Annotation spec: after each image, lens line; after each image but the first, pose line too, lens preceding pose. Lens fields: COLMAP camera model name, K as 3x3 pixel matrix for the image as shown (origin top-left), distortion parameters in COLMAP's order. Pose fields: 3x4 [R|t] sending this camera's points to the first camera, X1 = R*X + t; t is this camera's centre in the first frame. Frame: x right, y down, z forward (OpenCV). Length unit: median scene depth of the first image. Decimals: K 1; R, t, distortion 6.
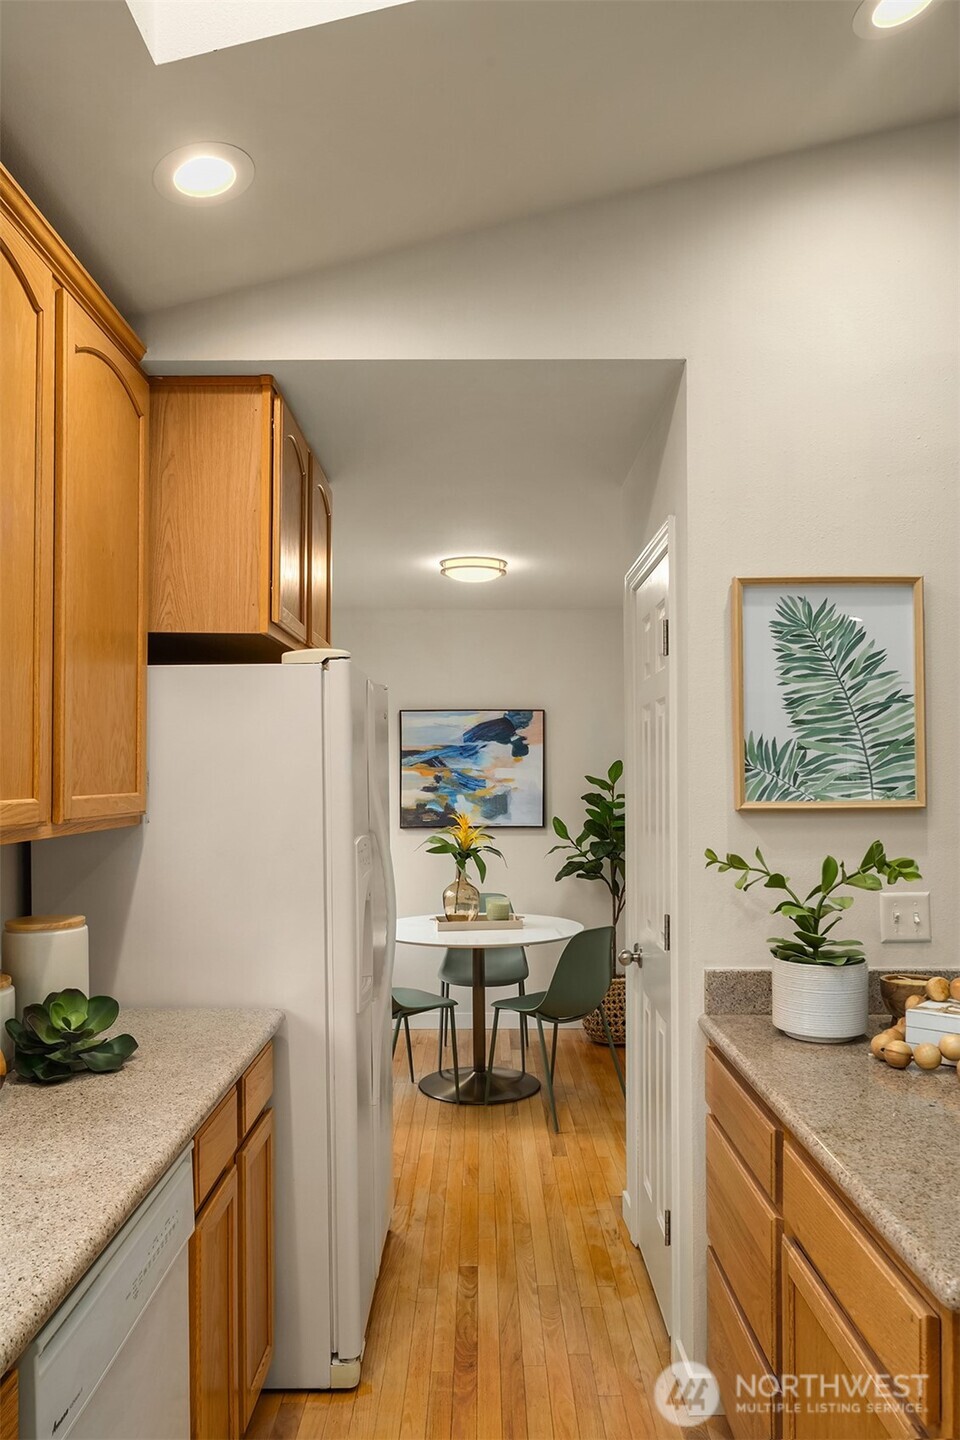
lens RADIAL K [[1036.9, 0, 496.4], [0, 1036.9, 774.8], [0, 0, 1]] dist [-0.010360, -0.001309]
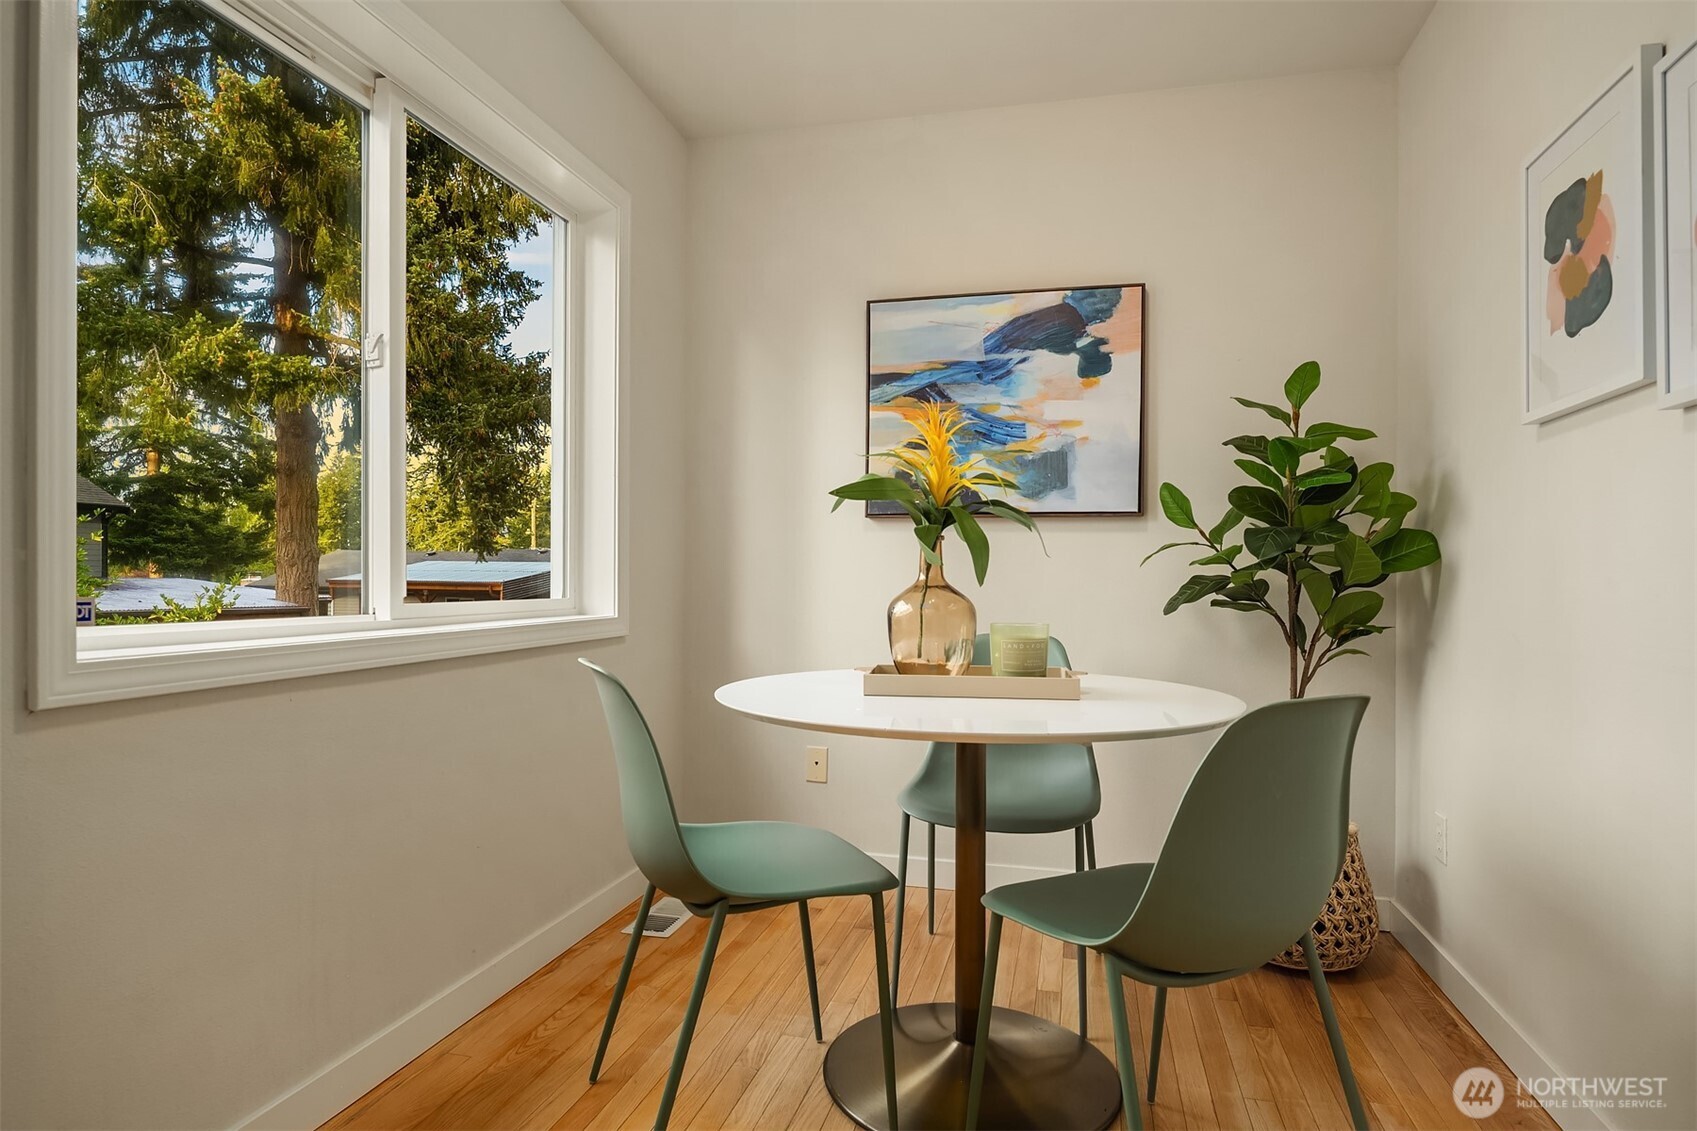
lens RADIAL K [[912.5, 0, 848.3], [0, 912.5, 592.3], [0, 0, 1]] dist [-0.002375, -0.002540]
pose [[0.963774, 0.011749, -0.266460, 0.027239], [-0.009738, 0.999913, 0.008869, 0.087436], [0.266541, -0.005953, 0.963805, 0.532780]]
